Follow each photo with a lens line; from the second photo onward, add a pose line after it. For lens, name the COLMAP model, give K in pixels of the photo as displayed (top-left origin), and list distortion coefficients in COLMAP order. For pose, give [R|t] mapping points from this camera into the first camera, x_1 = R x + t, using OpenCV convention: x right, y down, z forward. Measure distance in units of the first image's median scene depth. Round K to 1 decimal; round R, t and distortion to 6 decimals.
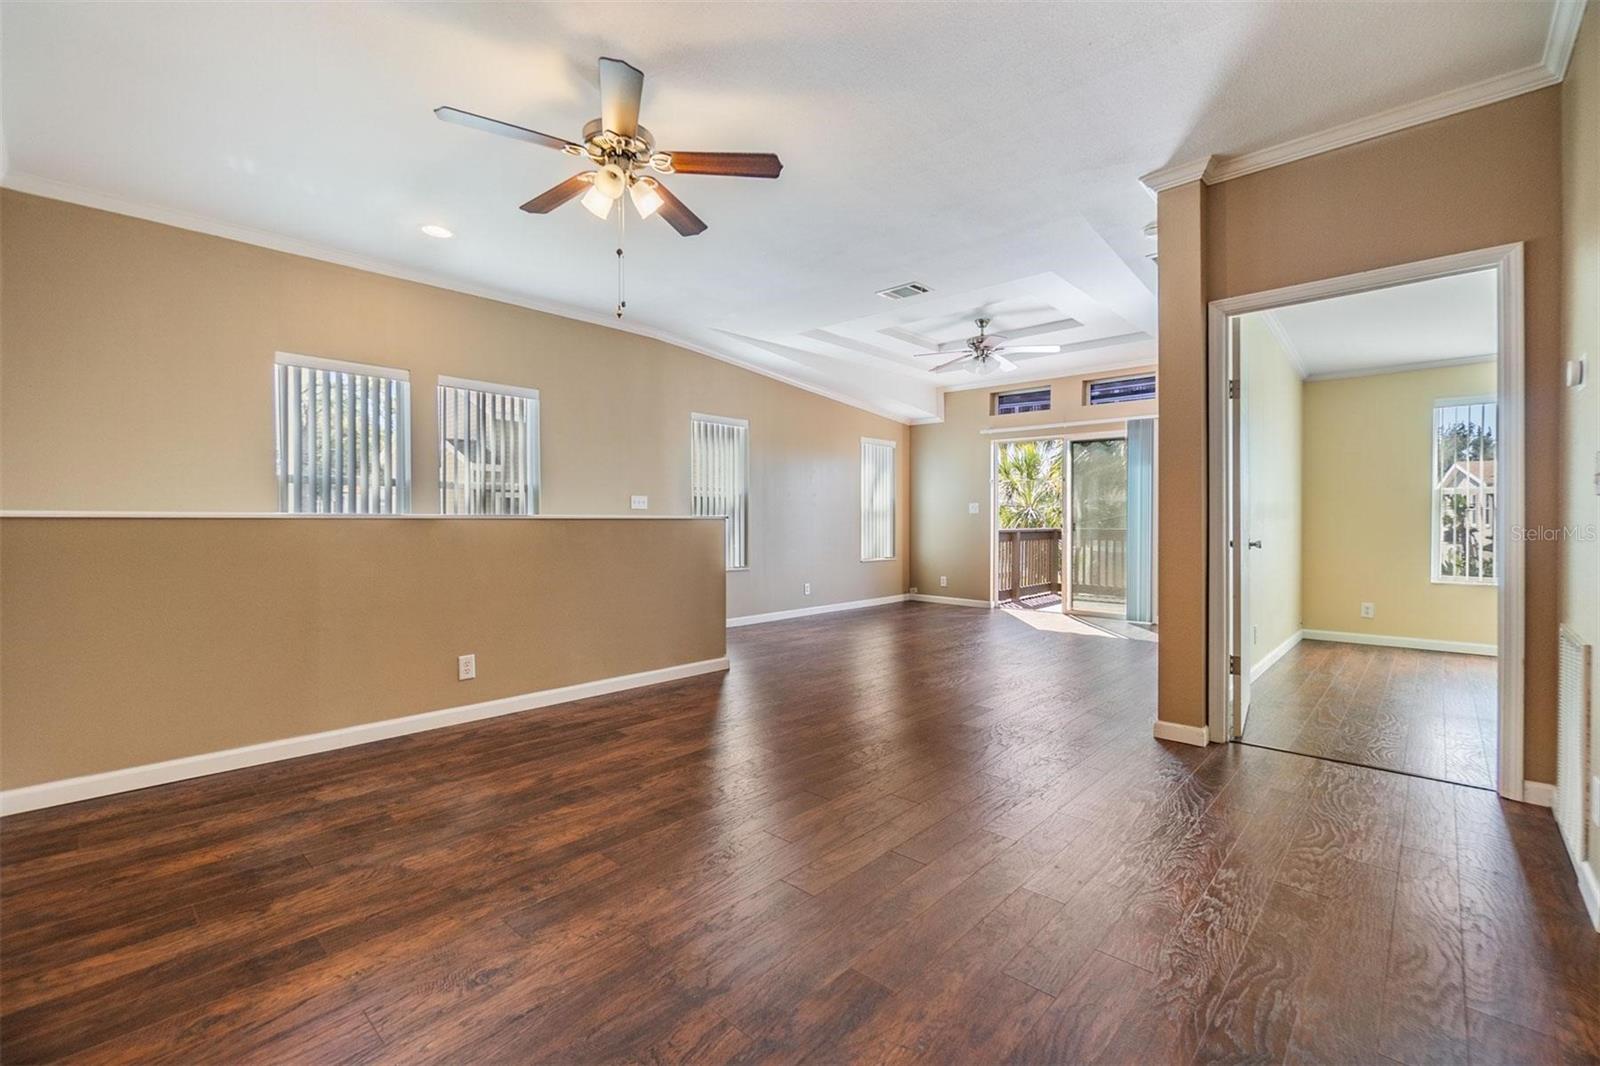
lens RADIAL K [[696.8, 0, 802.3], [0, 696.8, 528.7], [0, 0, 1]] dist [-0.004408, 0.000313]
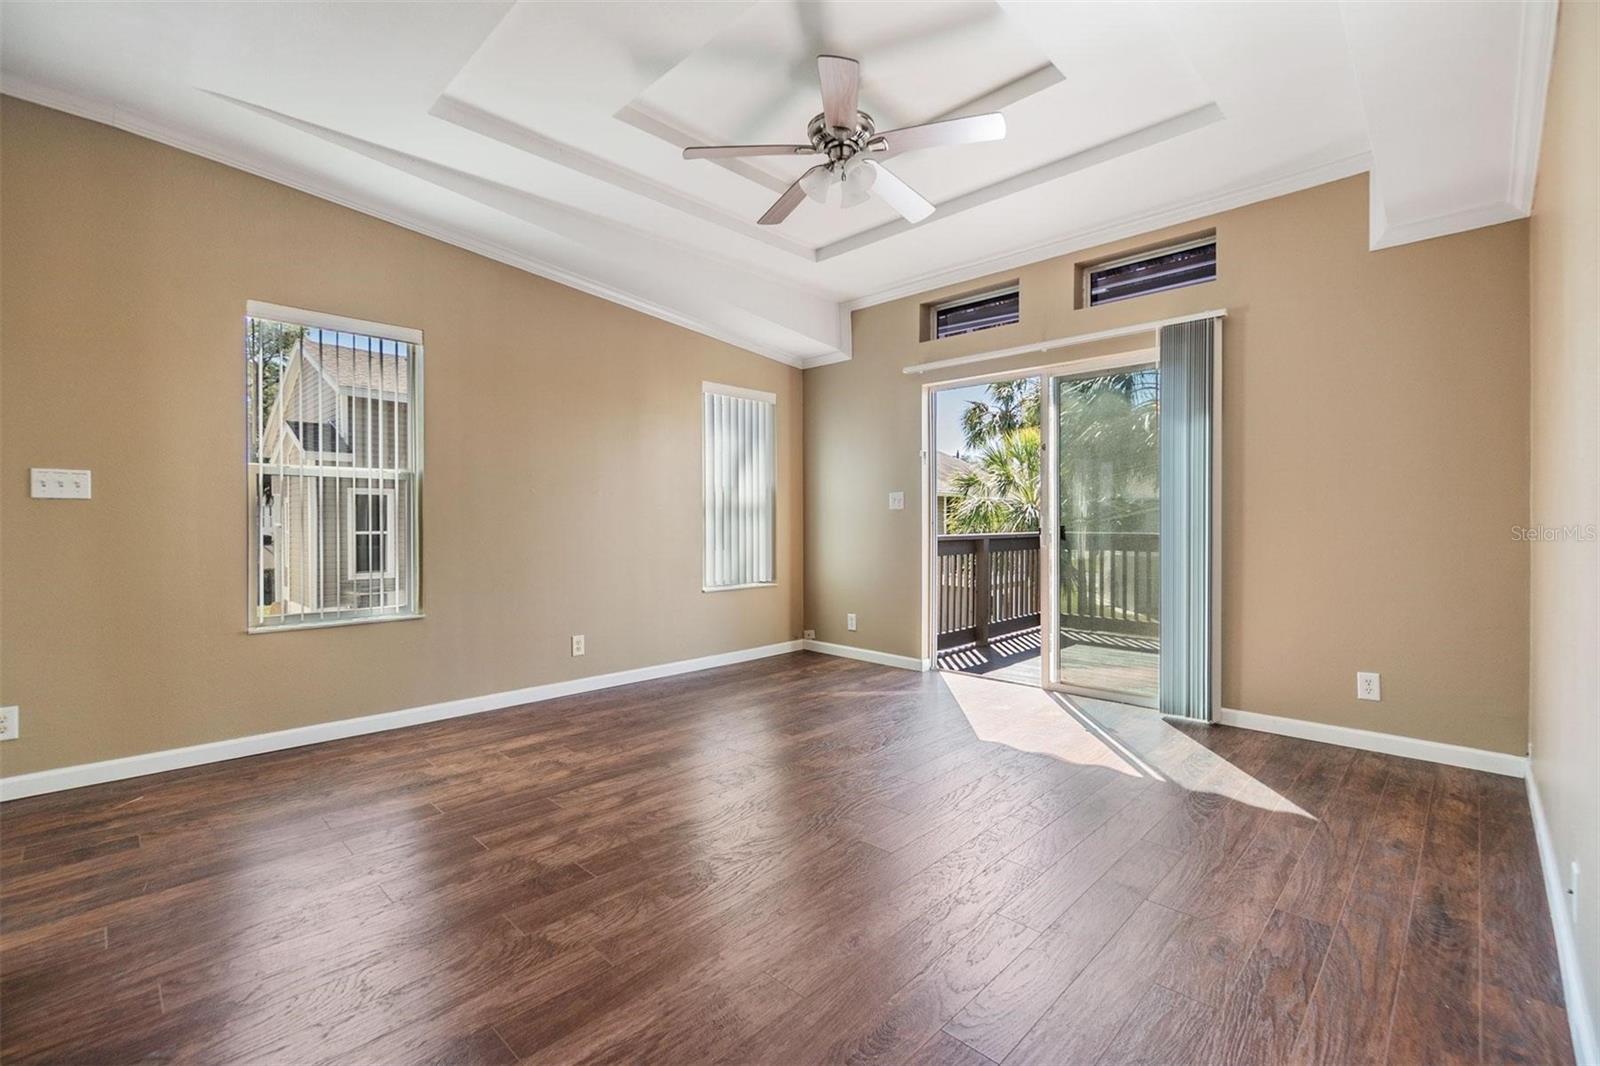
lens RADIAL K [[696.8, 0, 802.4], [0, 696.8, 528.2], [0, 0, 1]] dist [-0.004408, 0.000313]
pose [[0.999618, -0.003391, -0.027420, 0.182002], [0.003293, 0.999988, -0.003612, -0.004130], [0.027432, 0.003520, 0.999617, 0.403060]]
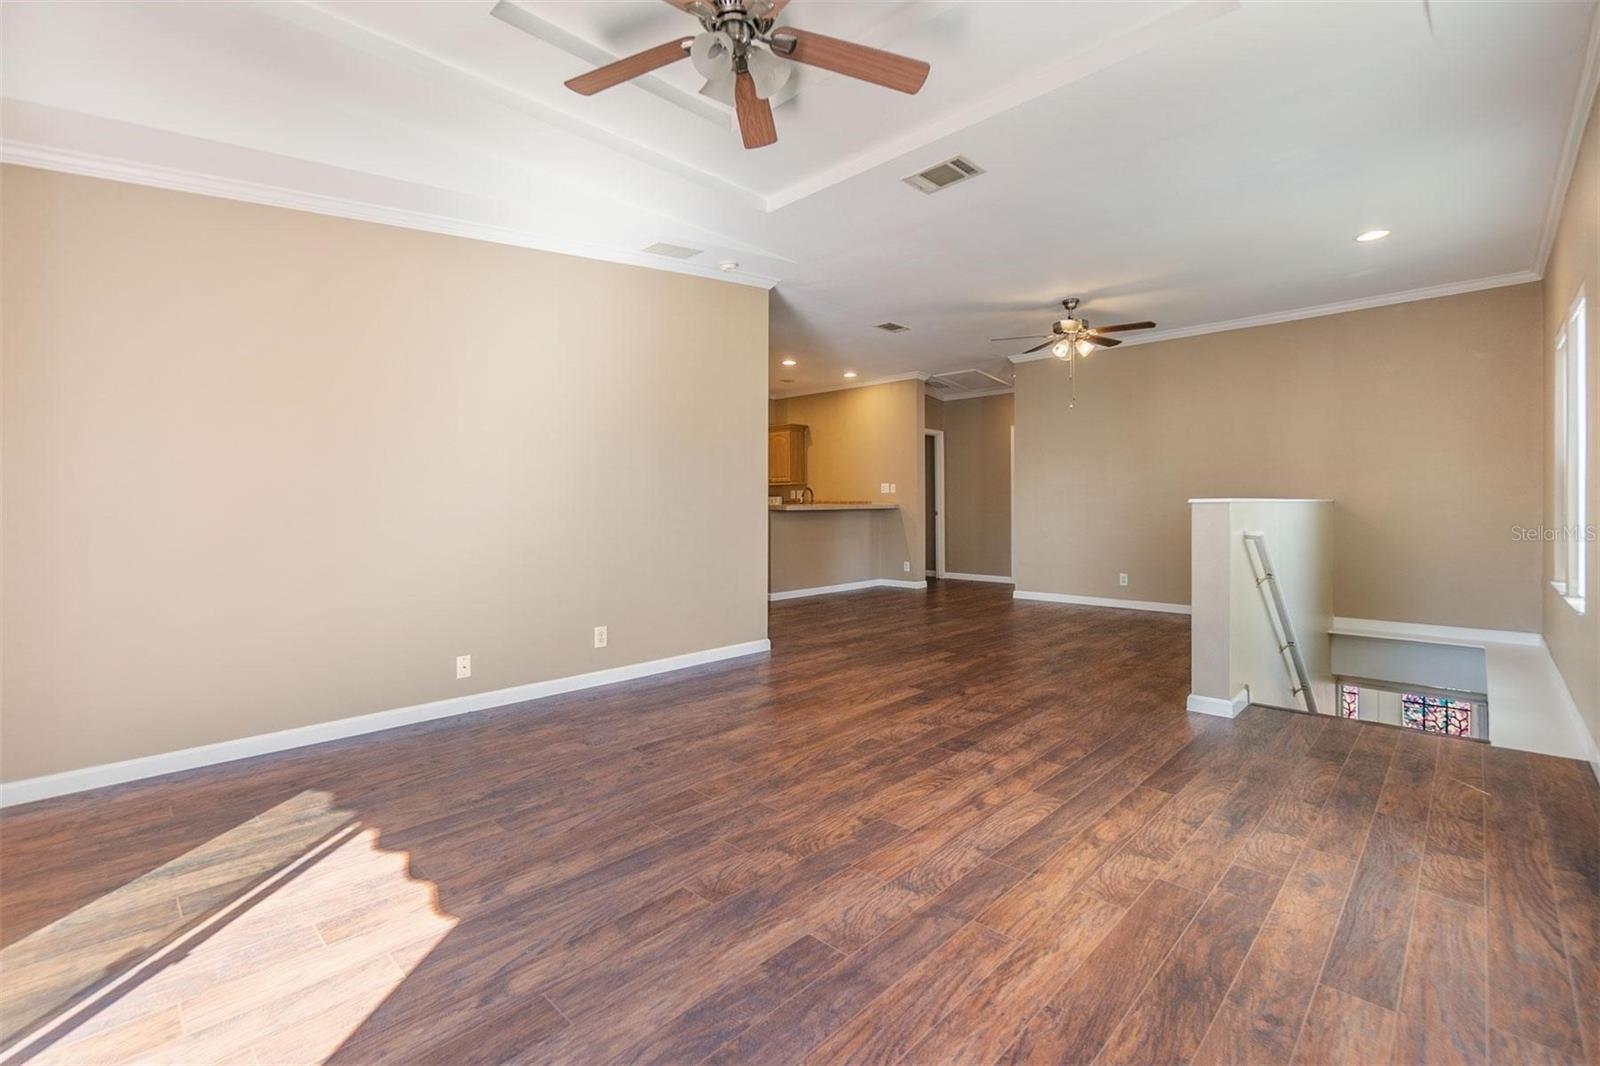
lens RADIAL K [[696.8, 0, 801.7], [0, 696.8, 512.7], [0, 0, 1]] dist [-0.004408, 0.000313]
pose [[-0.999680, 0.001967, 0.025205, 0.161579], [0.002556, 0.999725, 0.023330, -0.012982], [-0.025152, 0.023387, -0.999410, 1.007836]]
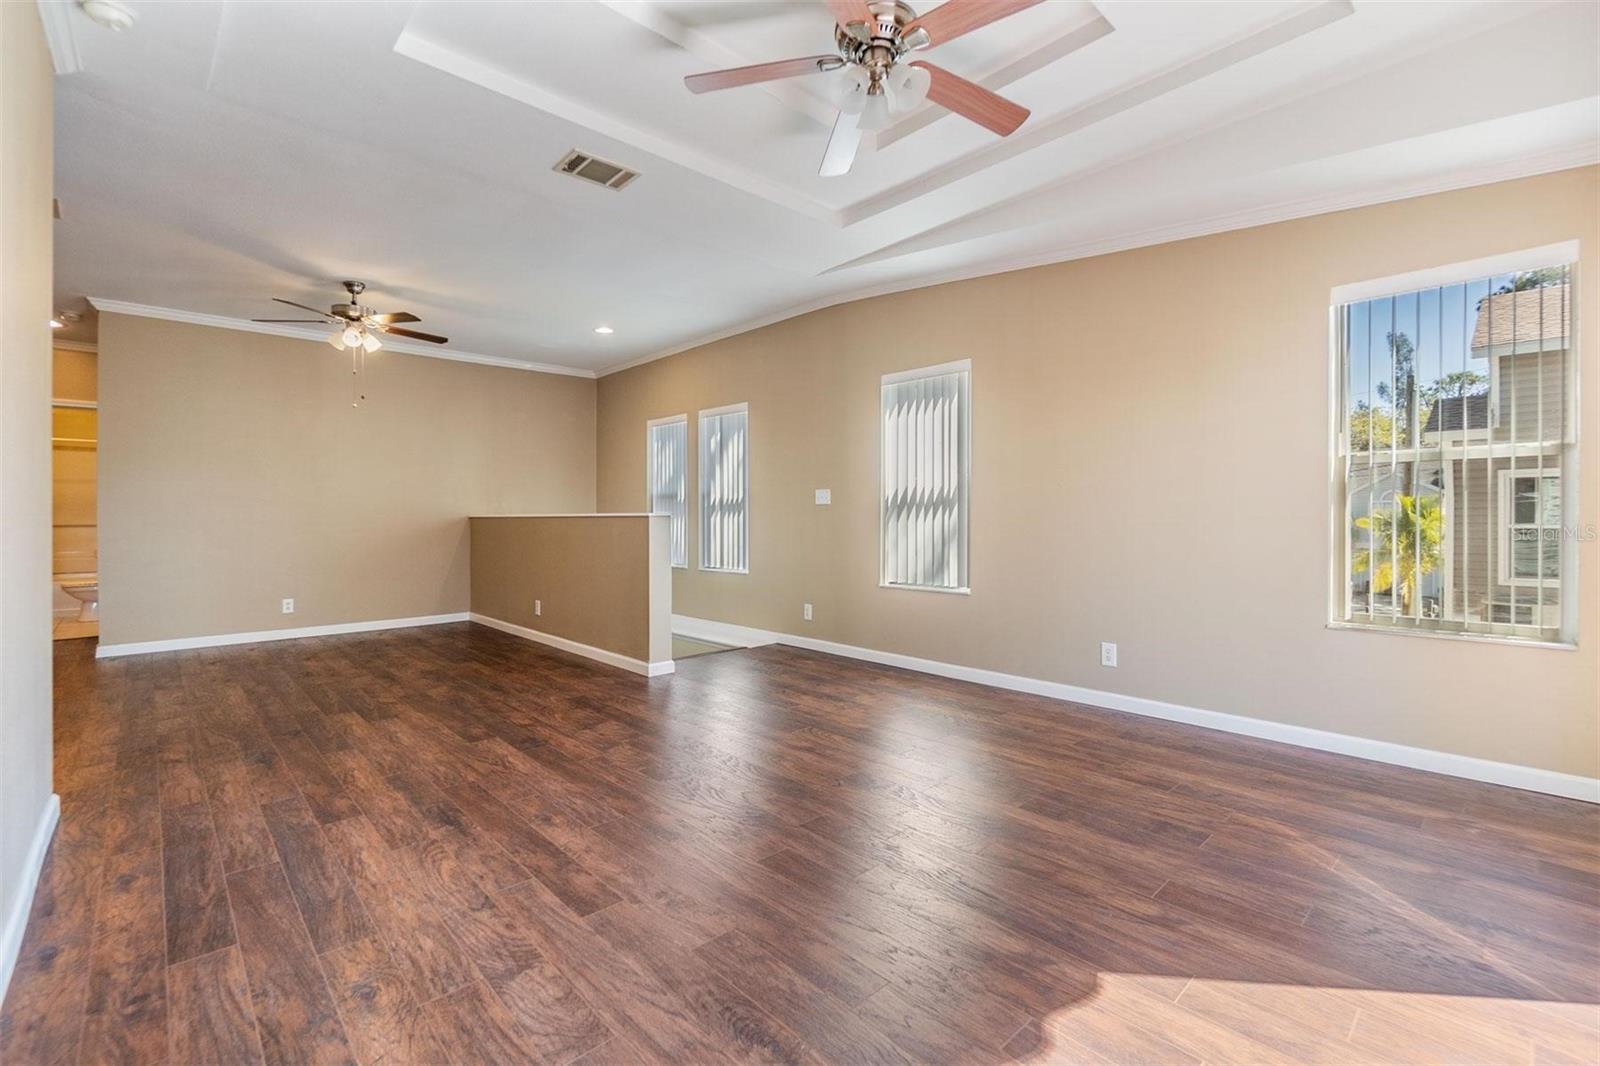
lens RADIAL K [[696.8, 0, 780.0], [0, 696.8, 513.9], [0, 0, 1]] dist [-0.004408, 0.000313]
pose [[-0.092323, -0.005290, -0.995715, 0.469894], [-0.008282, 0.999955, -0.004544, -0.008050], [0.995695, 0.007827, -0.092362, 0.733084]]
